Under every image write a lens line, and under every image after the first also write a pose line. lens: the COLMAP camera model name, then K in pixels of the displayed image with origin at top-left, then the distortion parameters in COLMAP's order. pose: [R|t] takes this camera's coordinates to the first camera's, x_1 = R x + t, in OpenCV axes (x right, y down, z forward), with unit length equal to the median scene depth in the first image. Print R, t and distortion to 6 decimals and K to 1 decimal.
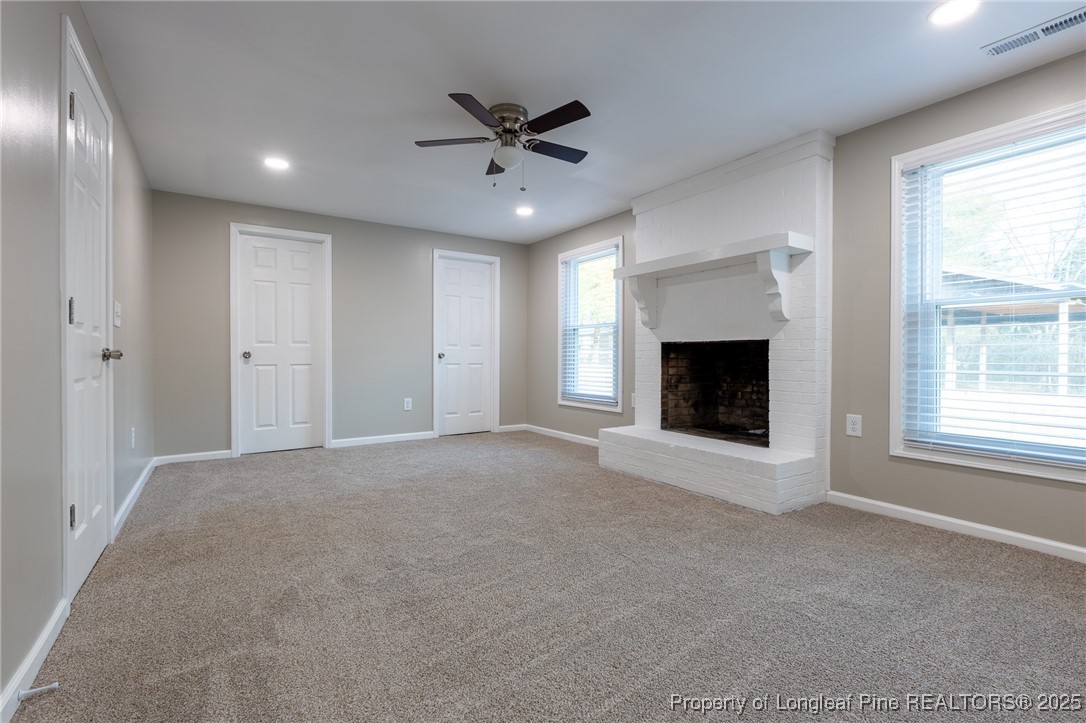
lens RADIAL K [[488.9, 0, 546.8], [0, 488.9, 353.5], [0, 0, 1]] dist [-0.002427, -0.000506]
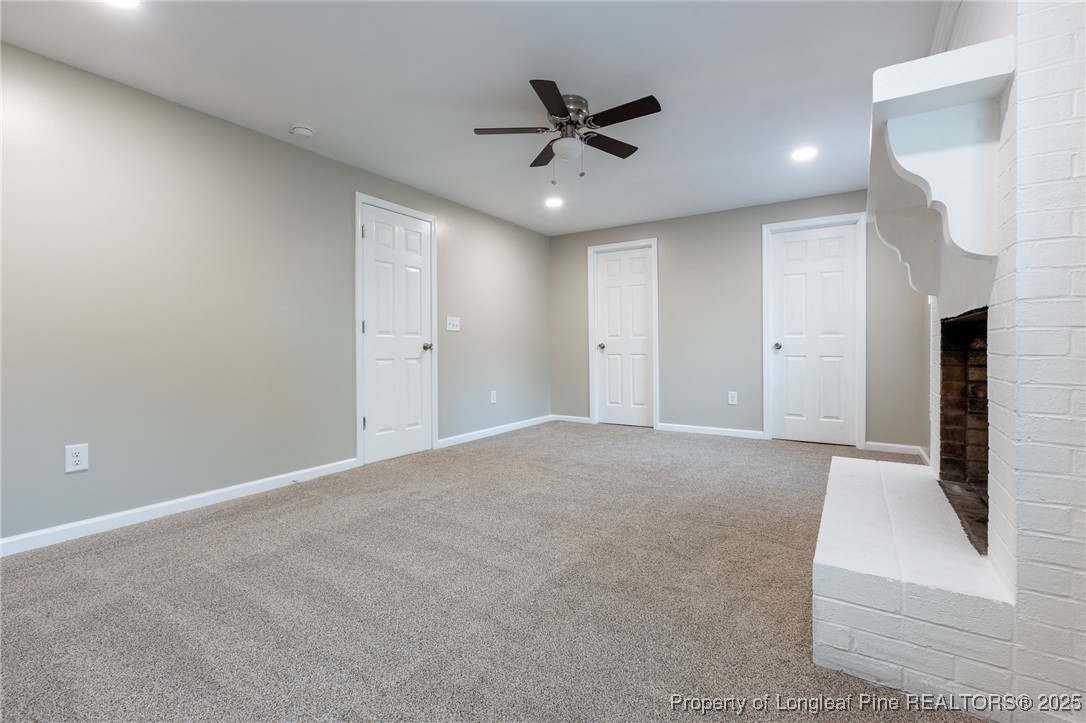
lens RADIAL K [[488.9, 0, 532.4], [0, 488.9, 344.1], [0, 0, 1]] dist [-0.002427, -0.000506]
pose [[0.385132, -0.008068, -0.922826, 0.485321], [0.007150, 0.999958, -0.005758, 0.003324], [0.922834, -0.004381, 0.385174, 0.320479]]
